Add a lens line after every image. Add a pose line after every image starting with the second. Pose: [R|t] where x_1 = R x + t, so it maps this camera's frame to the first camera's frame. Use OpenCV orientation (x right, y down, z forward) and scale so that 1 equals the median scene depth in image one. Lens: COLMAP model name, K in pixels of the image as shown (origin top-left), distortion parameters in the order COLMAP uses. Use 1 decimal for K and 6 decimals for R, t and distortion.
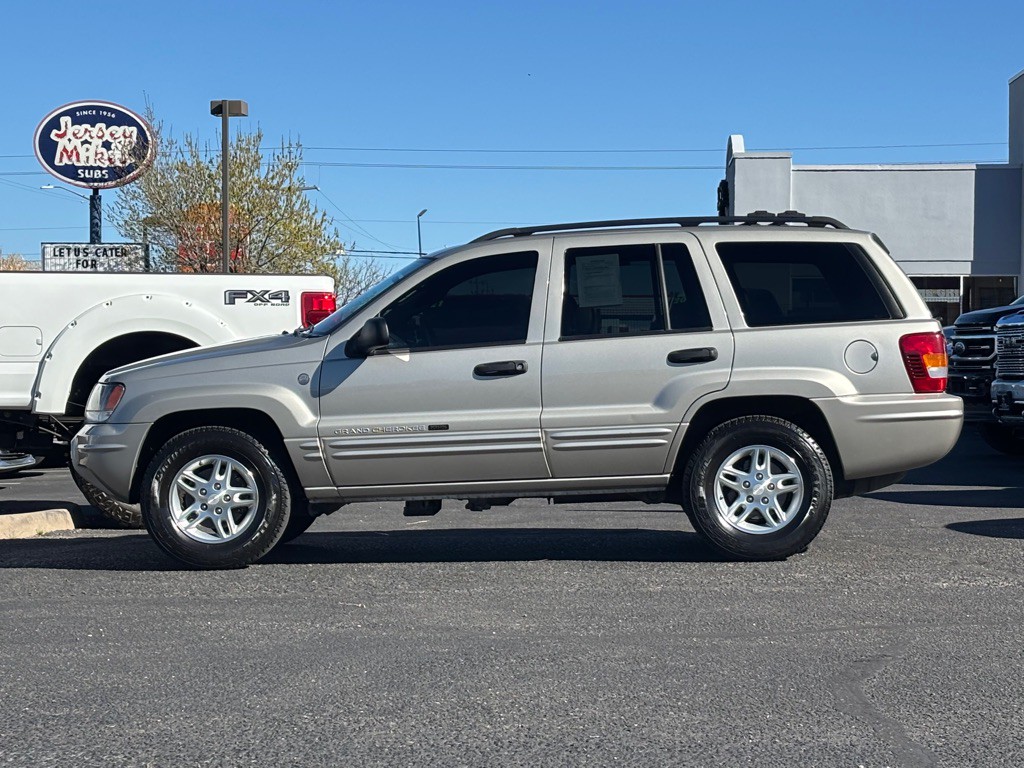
lens RADIAL K [[2390.3, 0, 515.0], [0, 2390.3, 338.7], [0, 0, 1]] dist [0.185053, 0.000000]
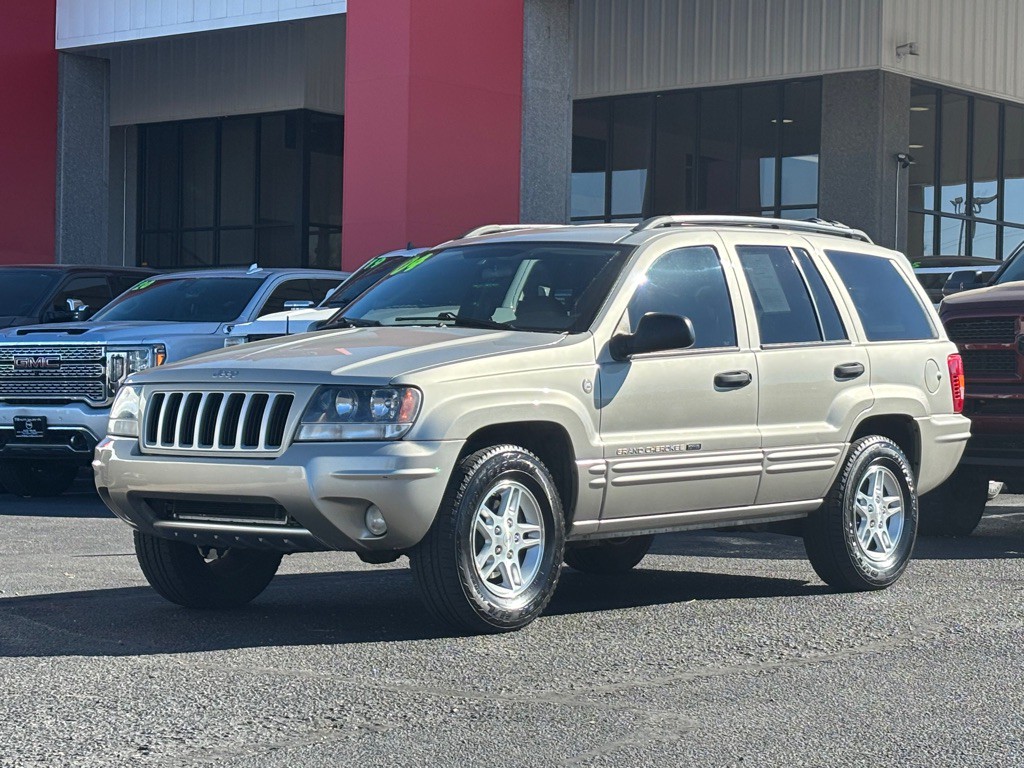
lens RADIAL K [[2390.3, 0, 495.5], [0, 2390.3, 365.7], [0, 0, 1]] dist [0.185053, 0.000000]
pose [[0.602091, 0.028819, 0.797907, -0.810493], [-0.025174, 0.999537, -0.017105, 0.025070], [-0.798031, -0.009788, 0.602538, 0.537027]]
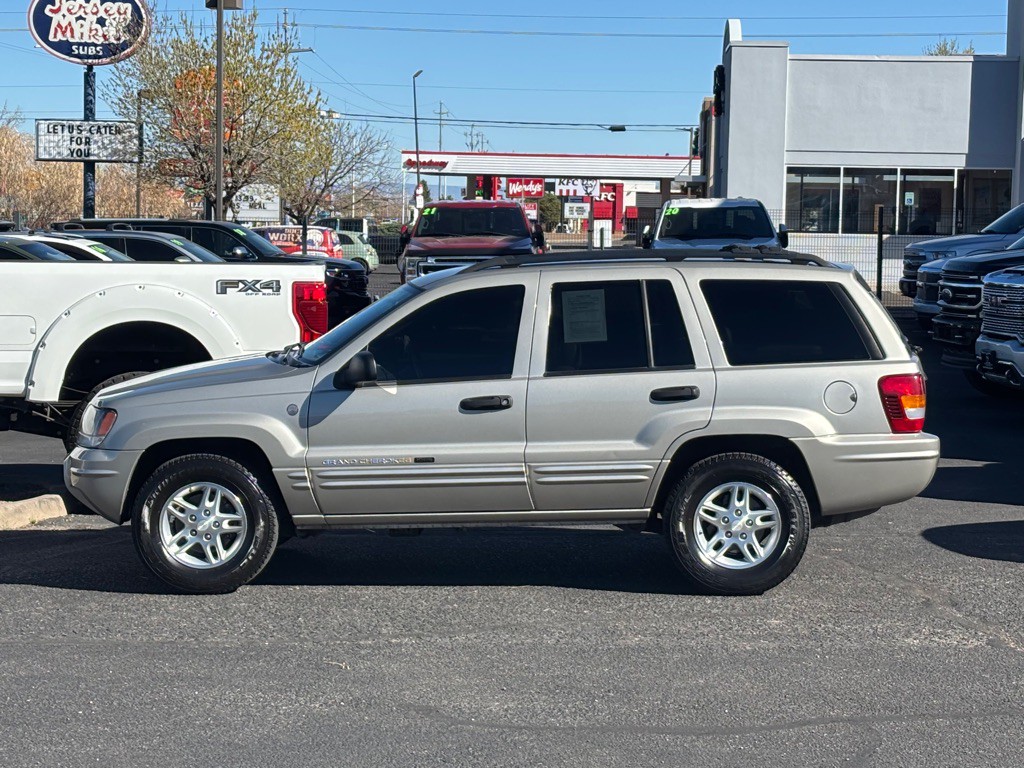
lens RADIAL K [[2390.3, 0, 506.8], [0, 2390.3, 325.8], [0, 0, 1]] dist [0.185053, 0.000000]
pose [[0.999893, 0.014647, -0.000534, 0.002778], [-0.014592, 0.998238, 0.057514, -0.076945], [0.001376, -0.057500, 0.998345, -0.013780]]
